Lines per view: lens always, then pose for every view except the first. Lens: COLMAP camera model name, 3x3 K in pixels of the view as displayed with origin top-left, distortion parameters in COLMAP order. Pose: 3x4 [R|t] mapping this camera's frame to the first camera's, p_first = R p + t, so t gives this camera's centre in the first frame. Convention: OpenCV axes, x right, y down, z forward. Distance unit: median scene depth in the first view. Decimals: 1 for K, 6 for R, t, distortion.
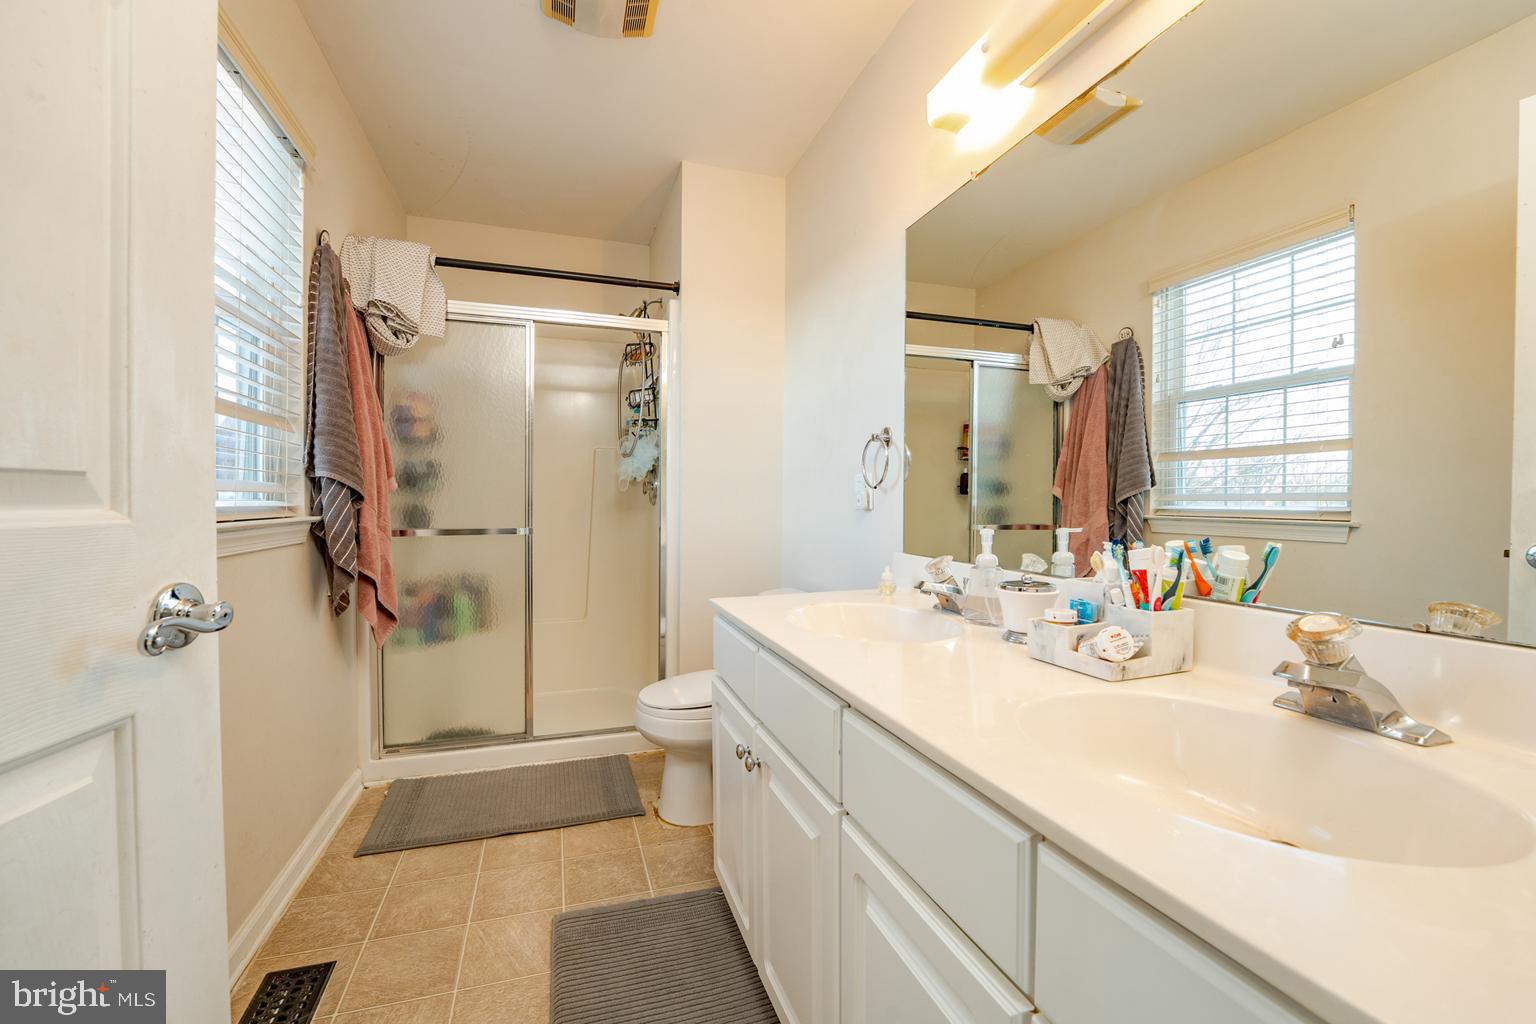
lens RADIAL K [[628.2, 0, 758.9], [0, 628.2, 510.6], [0, 0, 1]] dist [-0.021613, 0.002069]
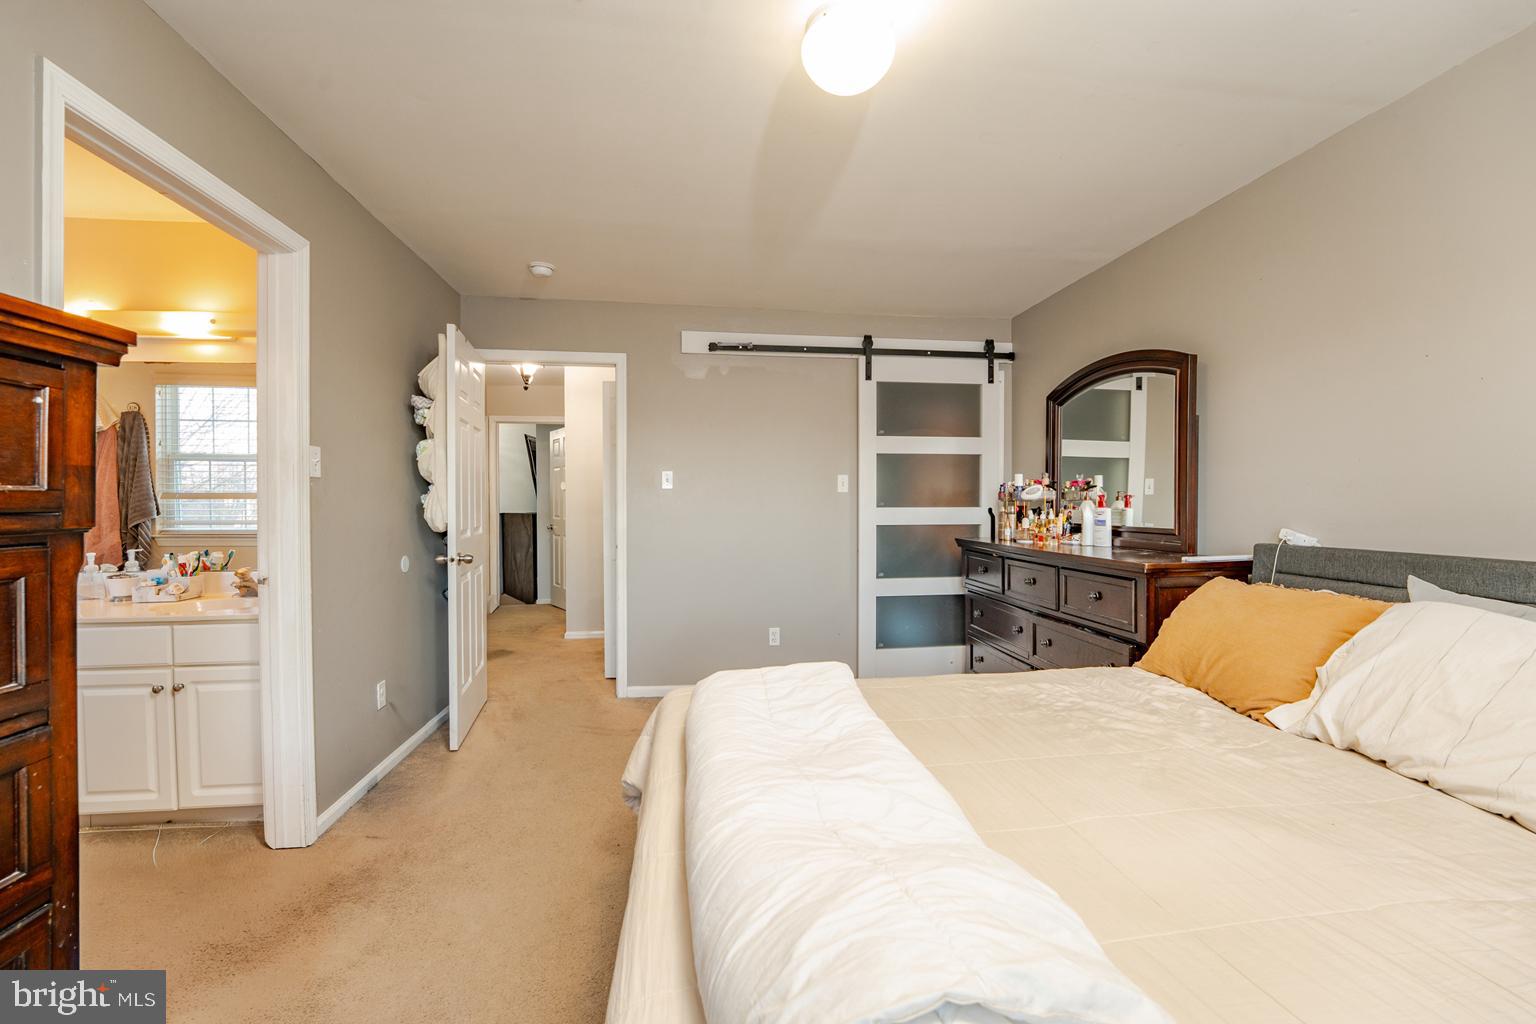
lens RADIAL K [[628.2, 0, 763.6], [0, 628.2, 513.6], [0, 0, 1]] dist [-0.021613, 0.002069]
pose [[0.188991, -0.016507, 0.981840, -0.536655], [0.016173, 0.999775, 0.013695, -0.040350], [-0.981846, 0.013291, 0.189216, -0.694134]]
